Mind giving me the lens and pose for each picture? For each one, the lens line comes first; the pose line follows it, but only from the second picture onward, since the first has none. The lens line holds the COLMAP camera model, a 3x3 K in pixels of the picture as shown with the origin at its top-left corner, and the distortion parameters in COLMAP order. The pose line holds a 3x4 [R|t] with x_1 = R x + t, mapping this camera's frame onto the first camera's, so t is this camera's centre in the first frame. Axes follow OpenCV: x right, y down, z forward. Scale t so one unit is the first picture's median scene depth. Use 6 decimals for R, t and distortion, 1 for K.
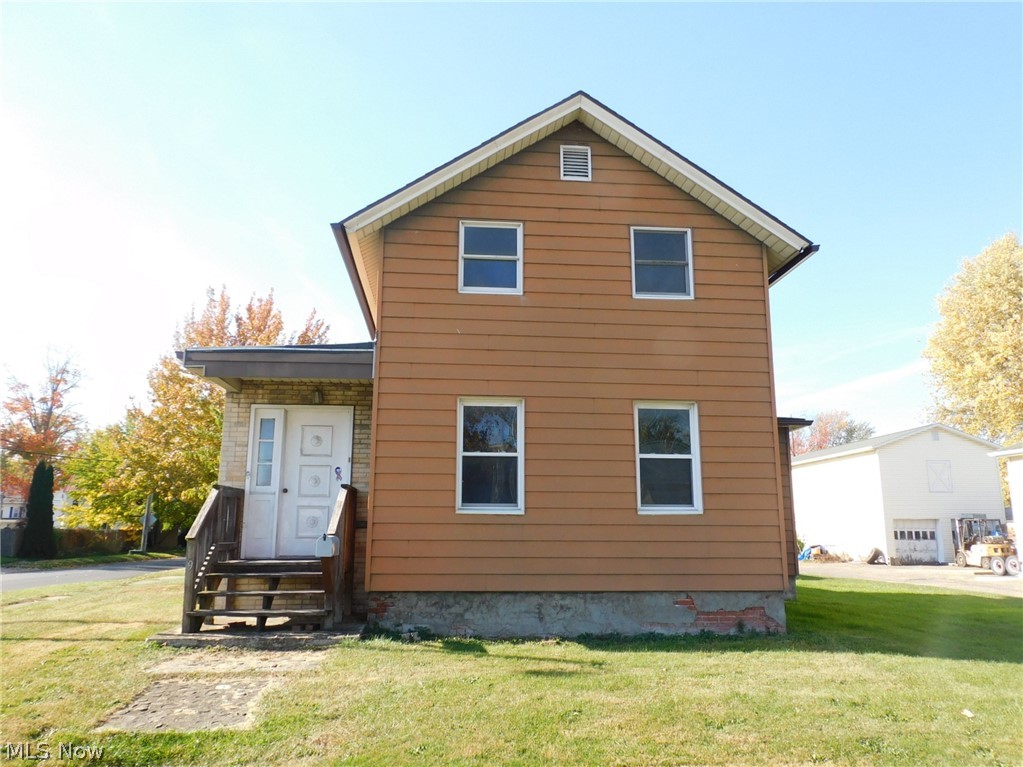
lens RADIAL K [[732.2, 0, 506.1], [0, 732.2, 390.3], [0, 0, 1]] dist [-0.001145, -0.002679]
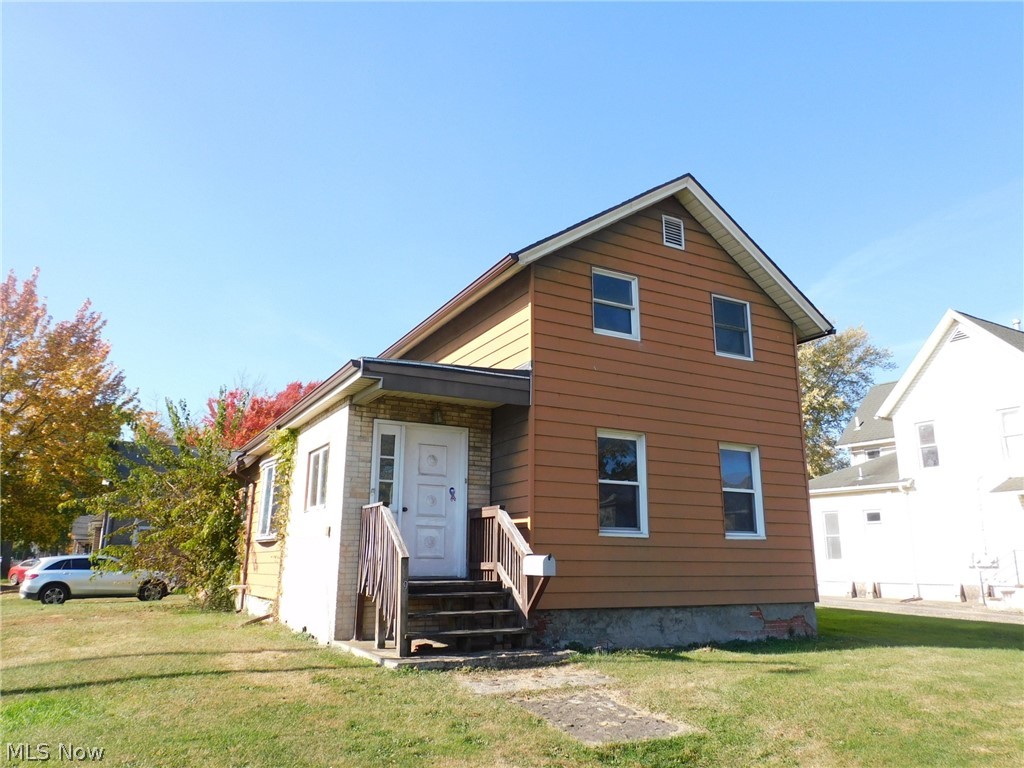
lens RADIAL K [[732.9, 0, 511.4], [0, 732.9, 382.8], [0, 0, 1]] dist [-0.001145, -0.002679]
pose [[0.918346, 0.095571, 0.384066, -0.577556], [-0.081776, 0.995286, -0.052132, 0.007843], [-0.387238, 0.016467, 0.921833, 0.036930]]
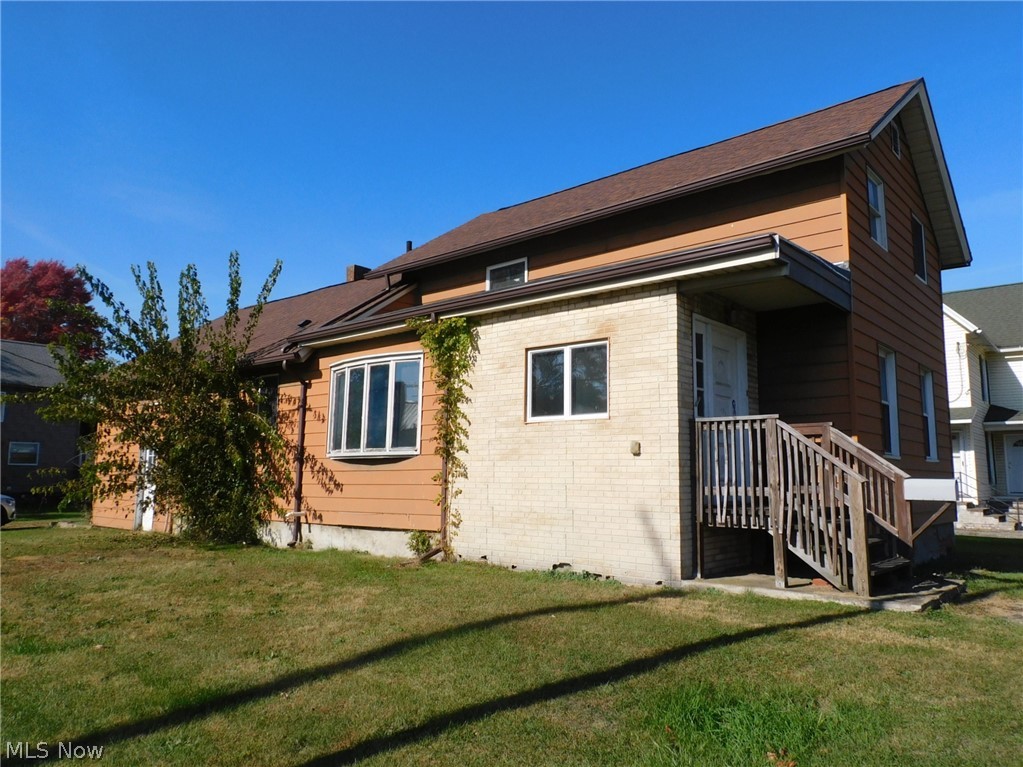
lens RADIAL K [[732.2, 0, 512.4], [0, 732.2, 382.8], [0, 0, 1]] dist [-0.001145, -0.002679]
pose [[0.715032, 0.091845, 0.693032, -1.054439], [-0.146680, 0.988976, 0.020271, 0.109596], [-0.683531, -0.116149, 0.720621, 0.580800]]
